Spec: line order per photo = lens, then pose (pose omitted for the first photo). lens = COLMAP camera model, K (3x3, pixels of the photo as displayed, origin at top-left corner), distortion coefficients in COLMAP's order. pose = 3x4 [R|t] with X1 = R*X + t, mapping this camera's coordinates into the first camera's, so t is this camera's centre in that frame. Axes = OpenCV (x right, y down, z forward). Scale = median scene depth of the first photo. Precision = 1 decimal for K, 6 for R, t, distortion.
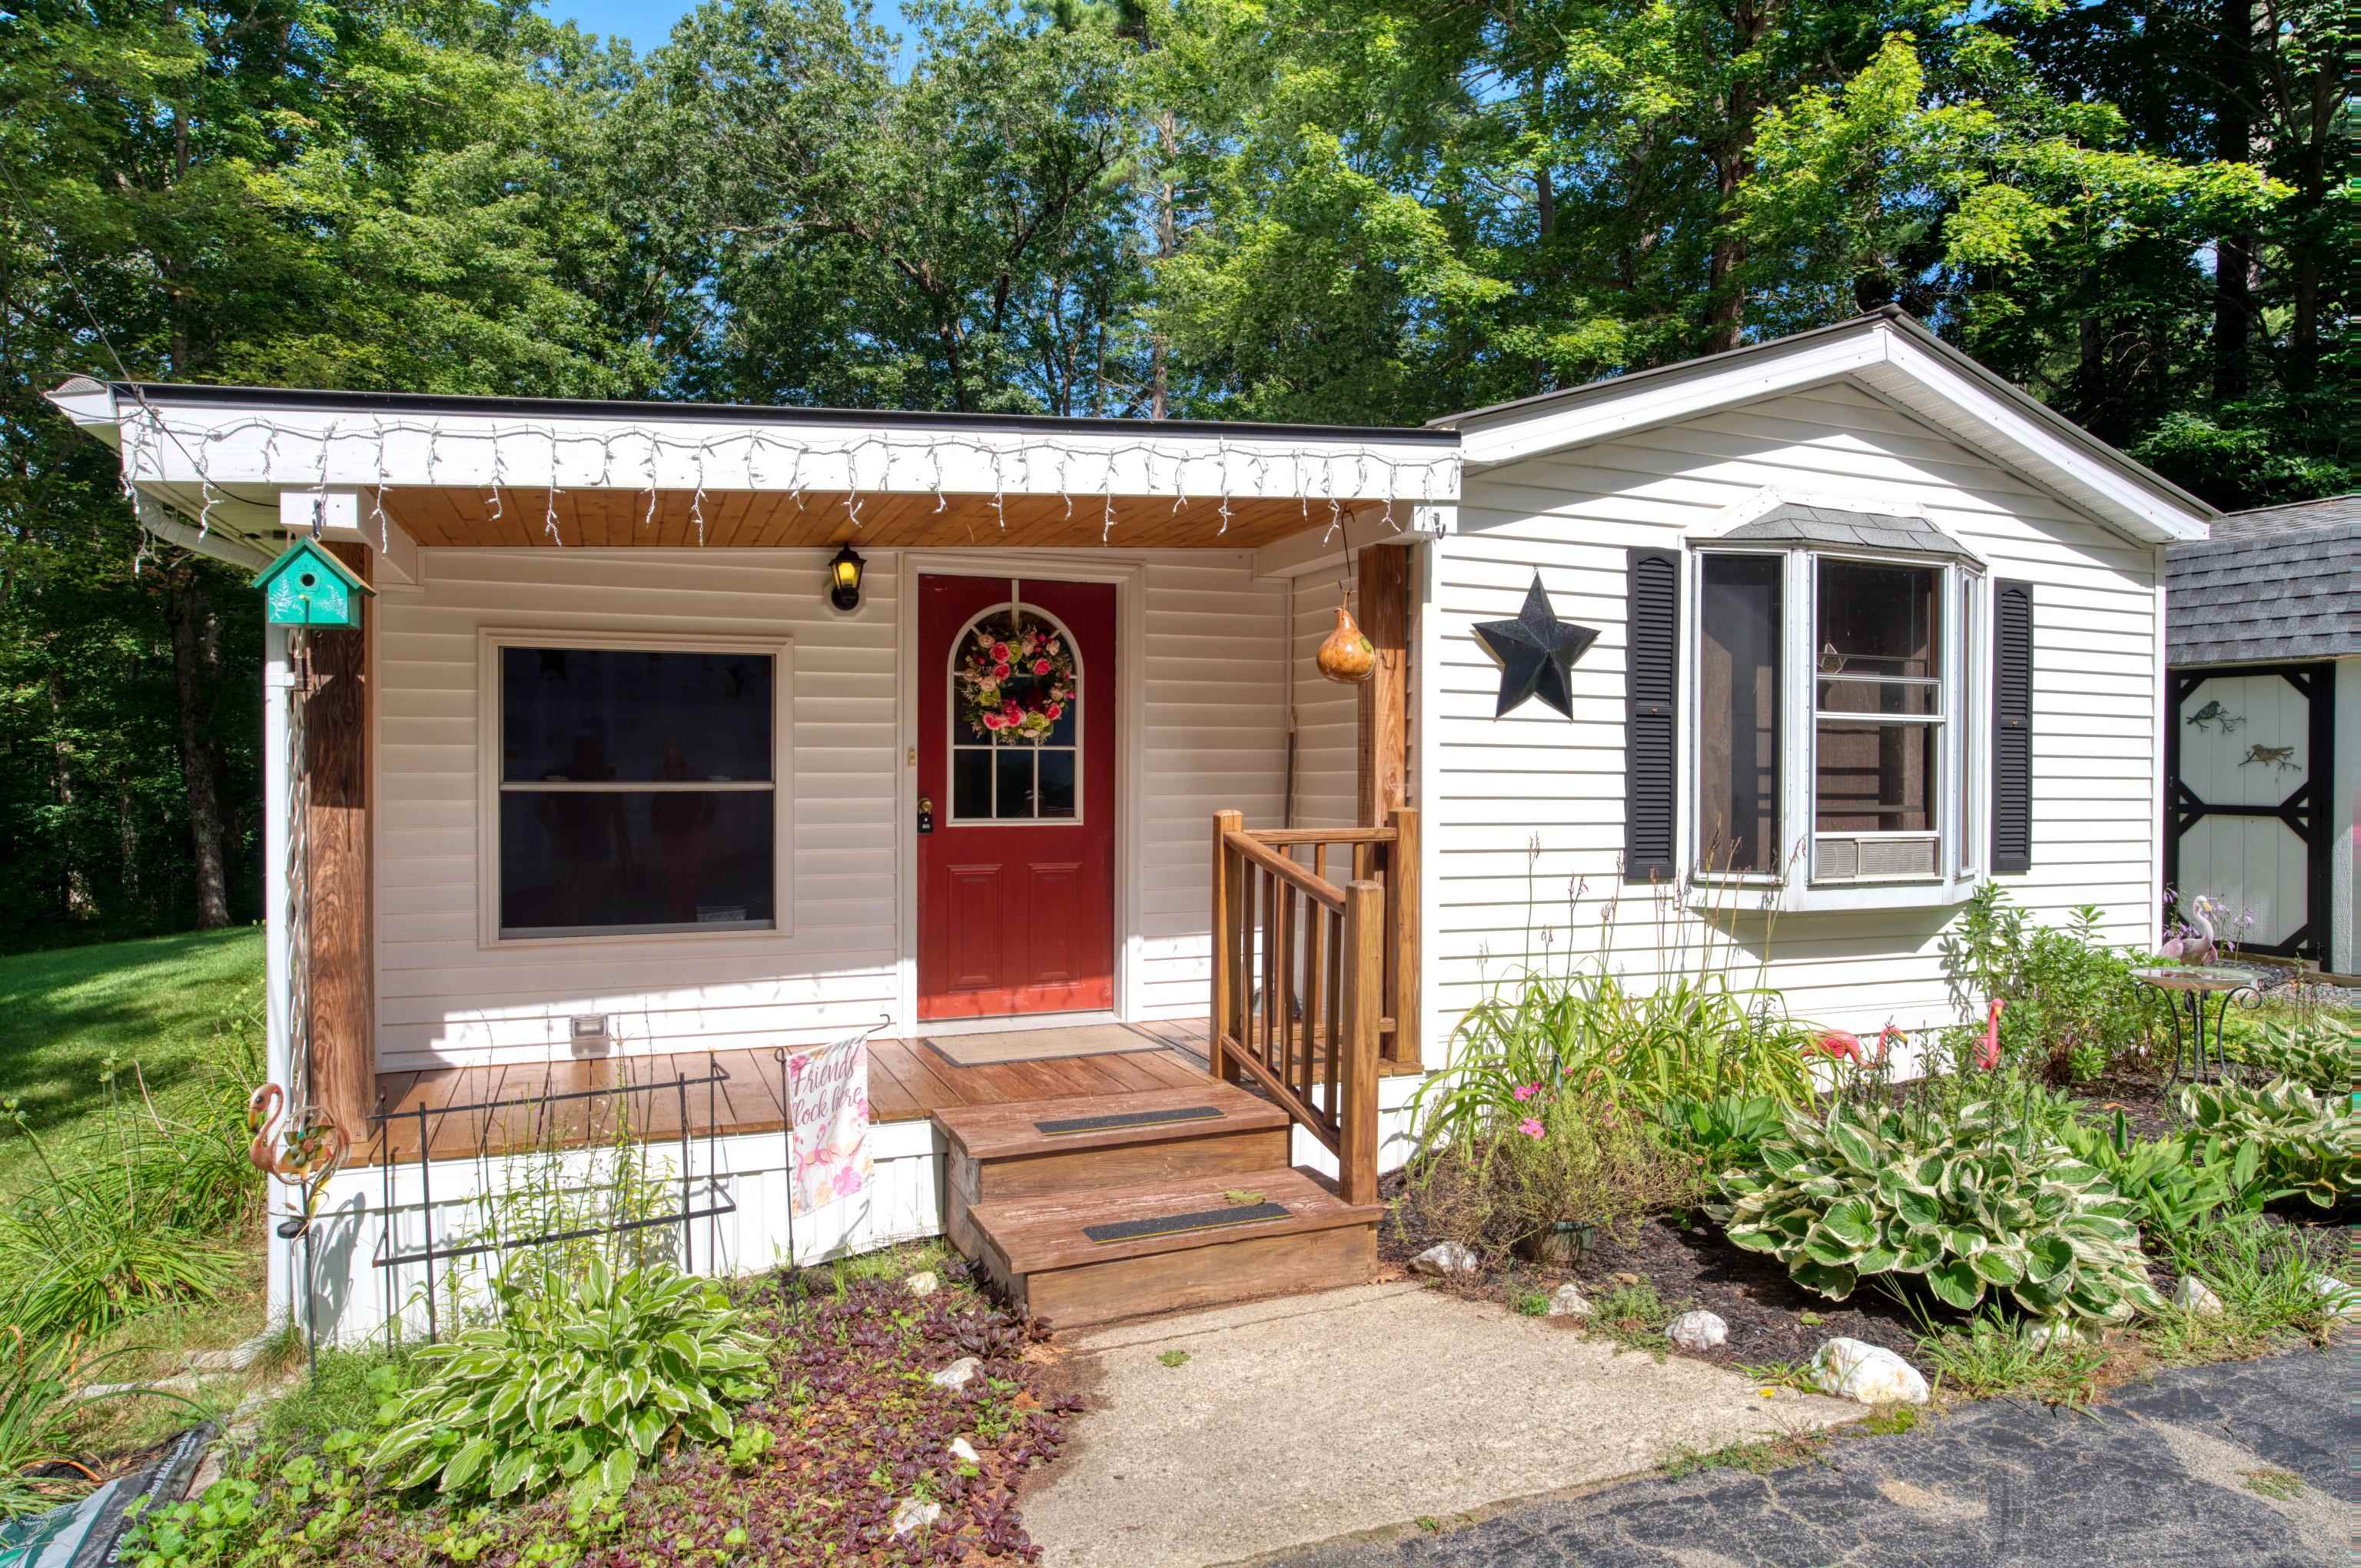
lens RADIAL K [[1417.7, 0, 1173.2], [0, 1417.7, 772.5], [0, 0, 1]] dist [-0.023164, -0.000261]
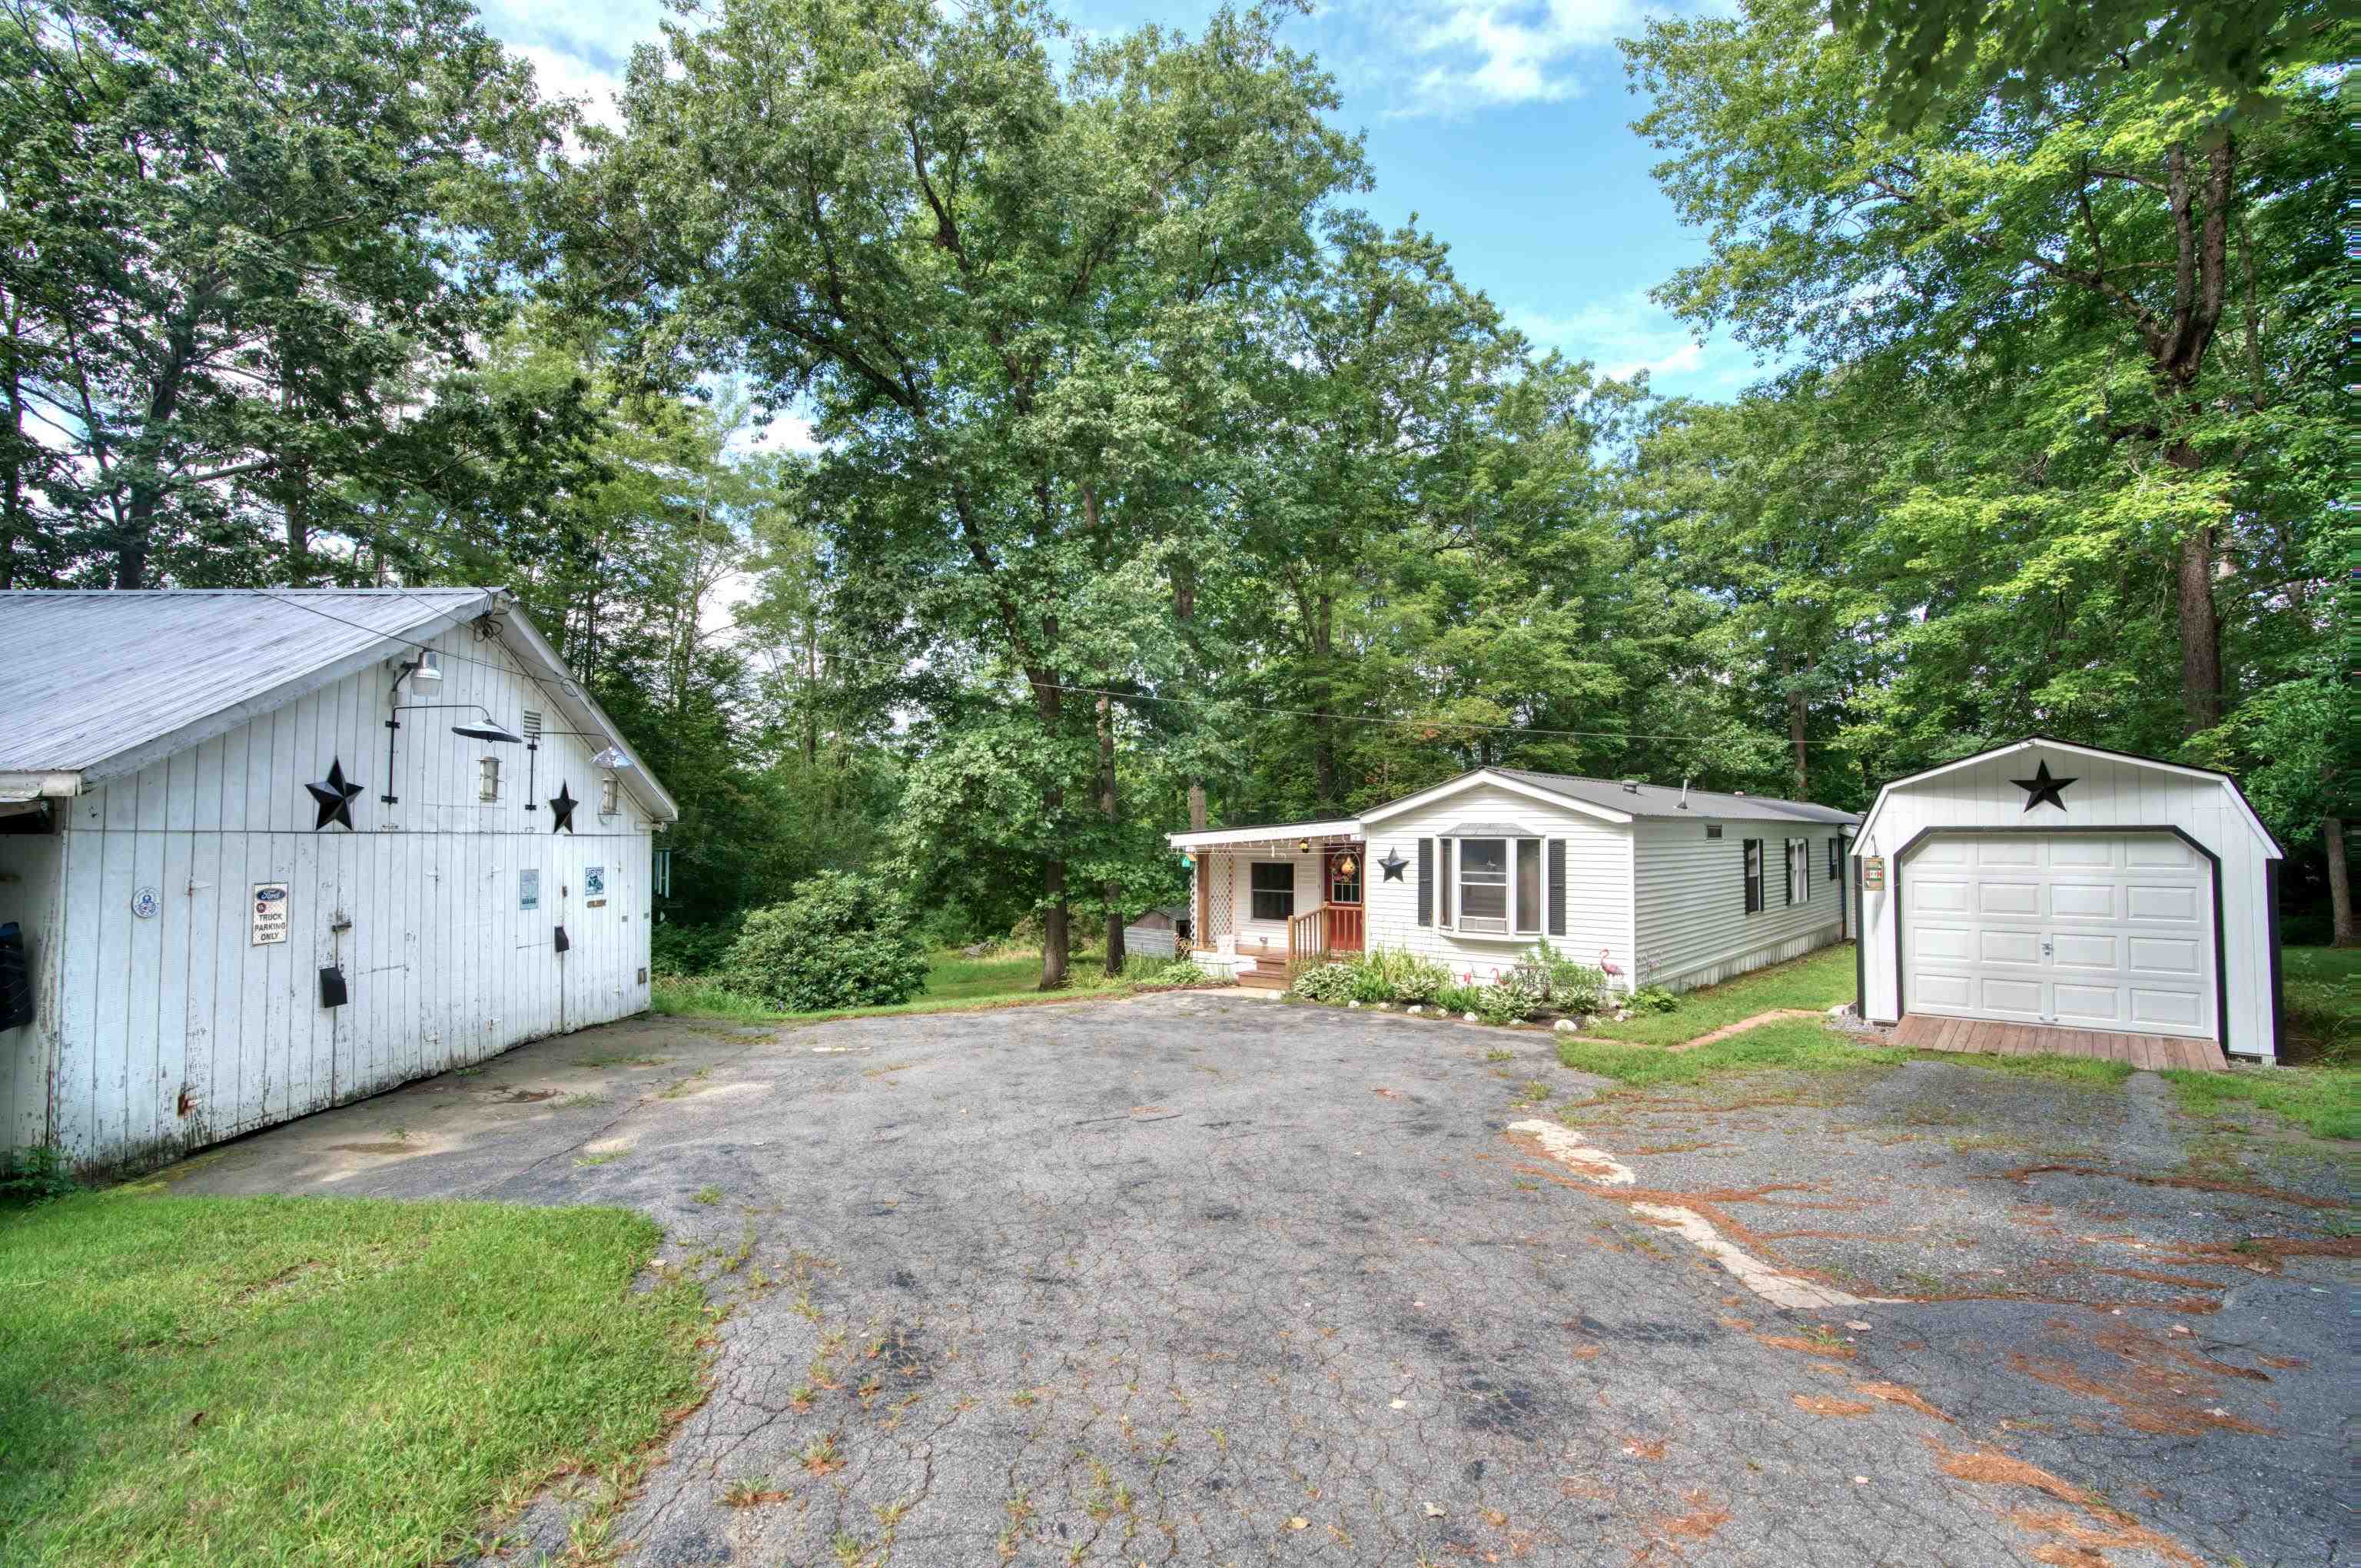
lens RADIAL K [[1098.9, 0, 1186.4], [0, 1098.9, 773.8], [0, 0, 1]] dist [-0.048039, 0.010226]
pose [[0.436739, -0.056621, -0.897805, 2.714849], [-0.007362, 0.997759, -0.066505, -0.128936], [0.899558, 0.035655, 0.435343, -0.867018]]
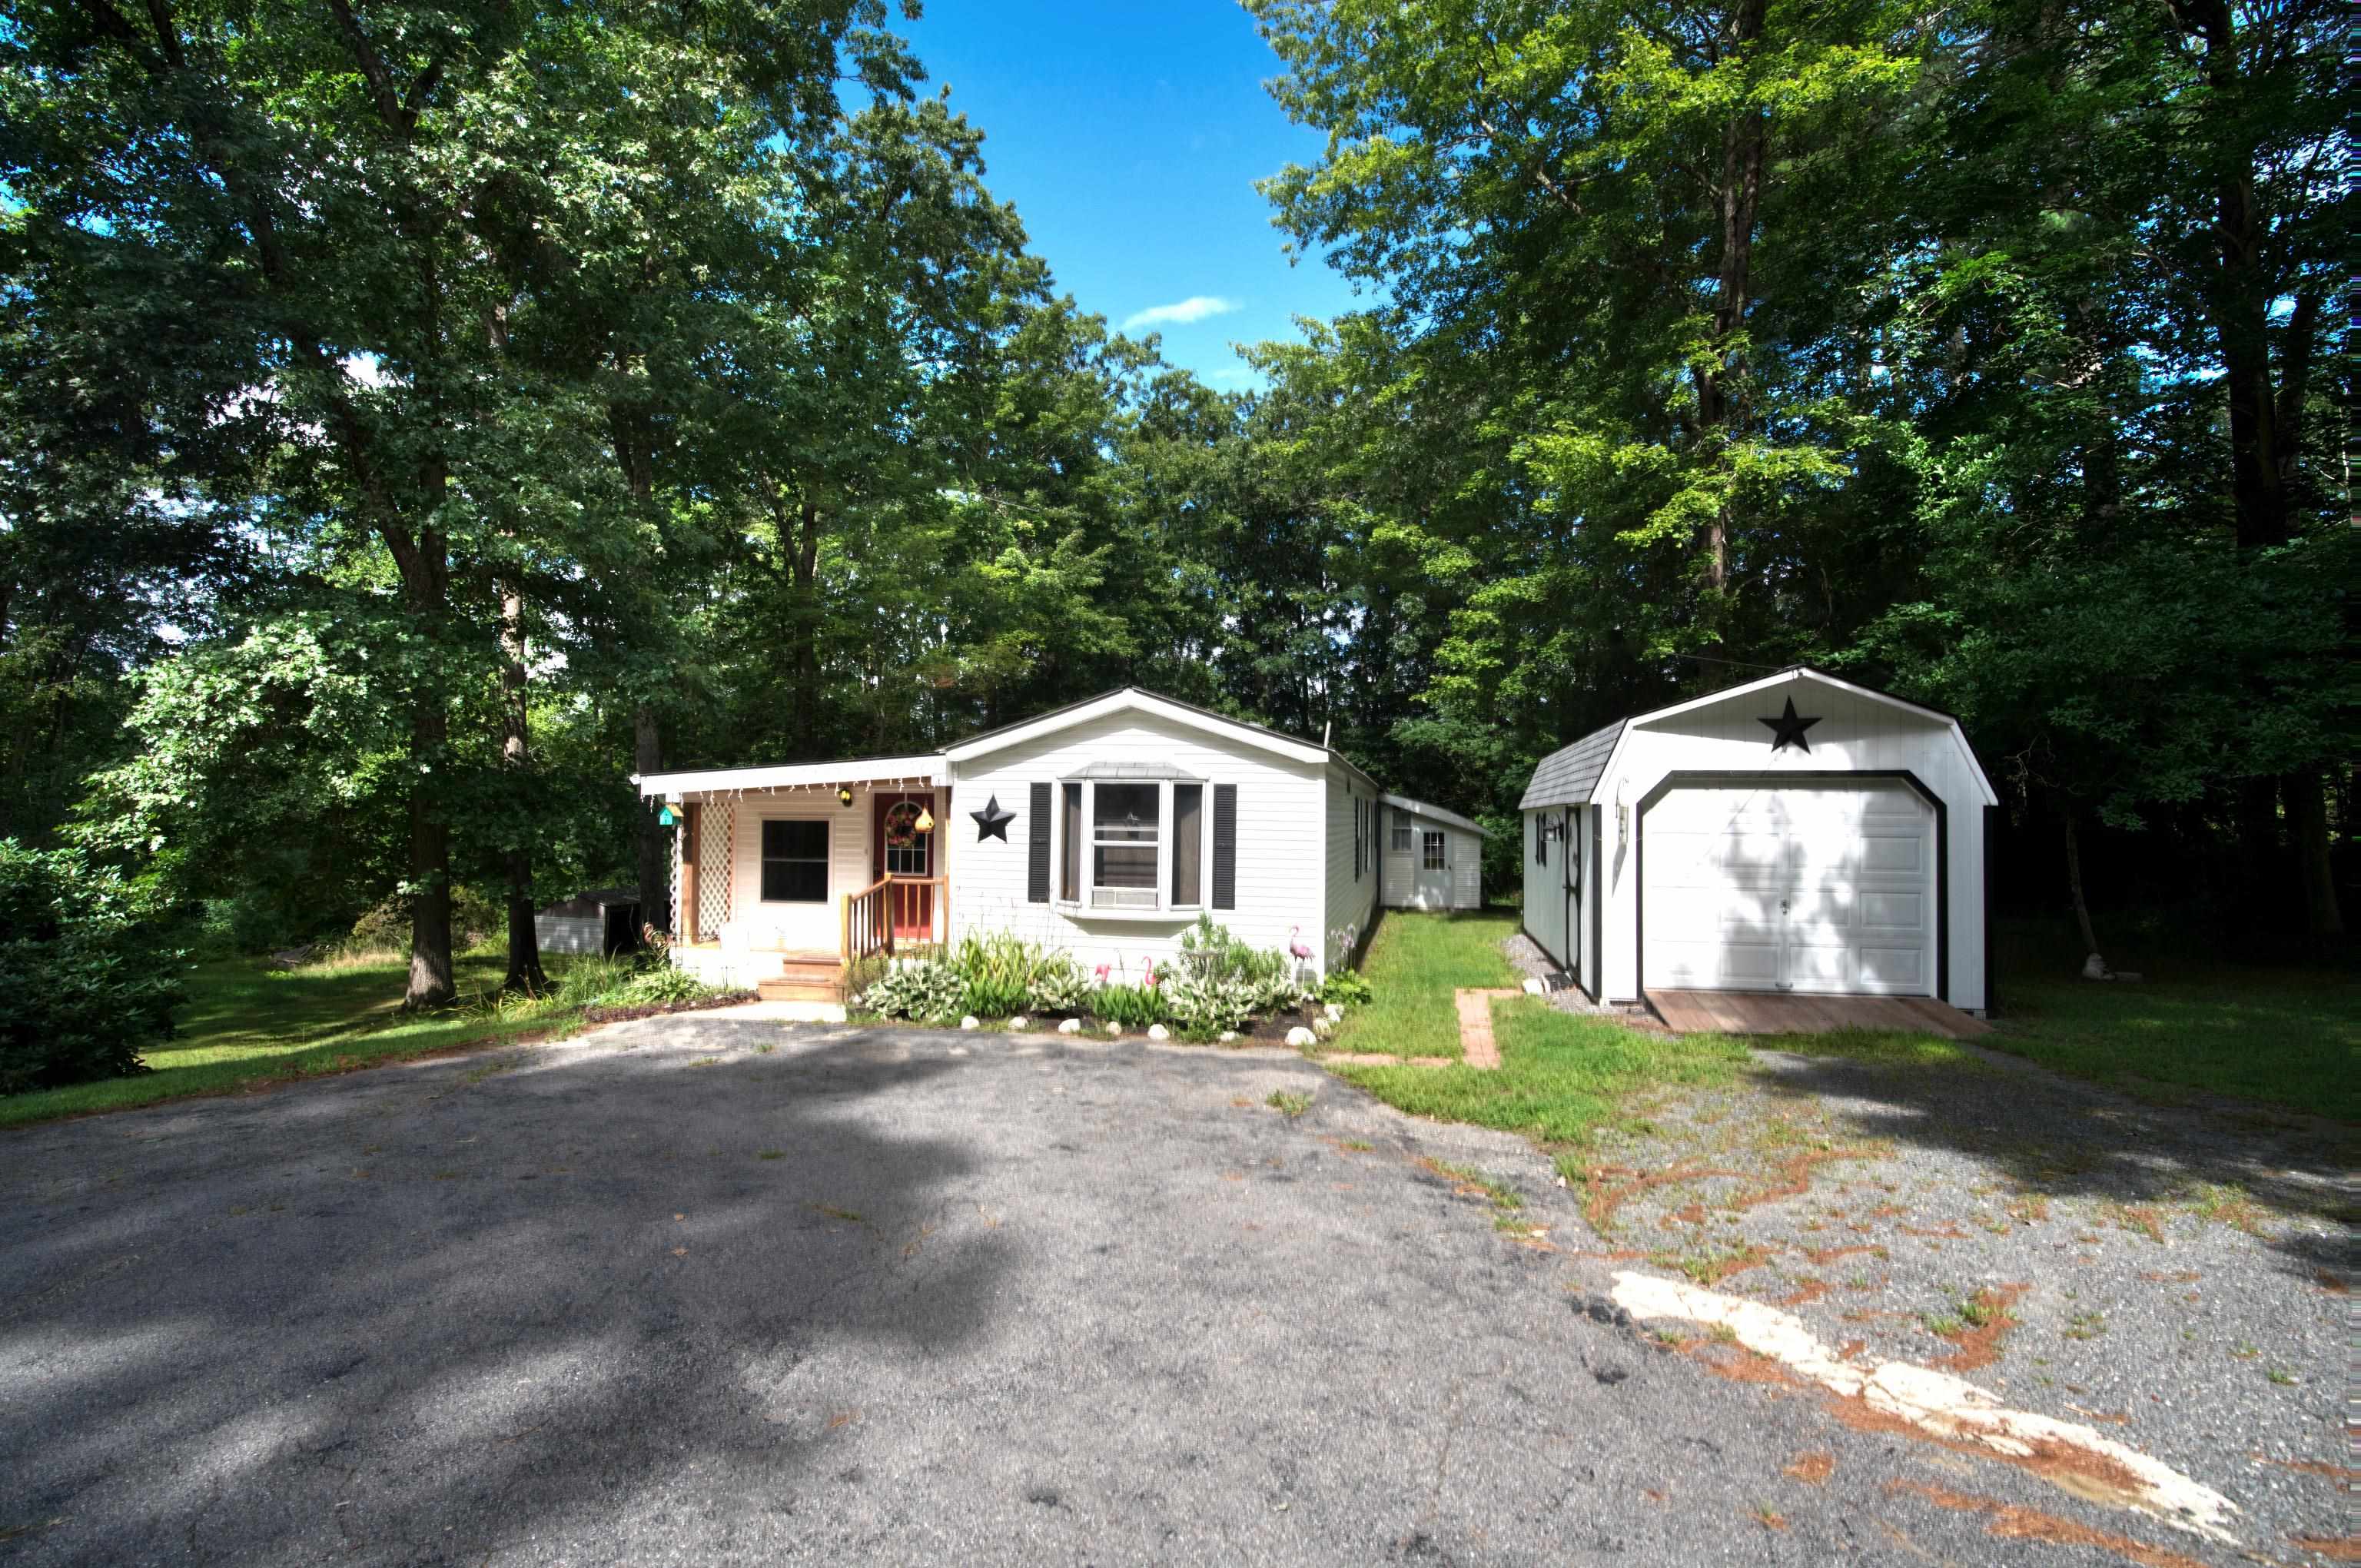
lens RADIAL K [[1098.9, 0, 1199.4], [0, 1098.9, 774.9], [0, 0, 1]] dist [-0.048039, 0.010226]
pose [[0.819574, -0.020770, -0.572597, 1.831750], [-0.009287, 0.998730, -0.049520, -0.068546], [0.572899, 0.045903, 0.818340, -0.587995]]
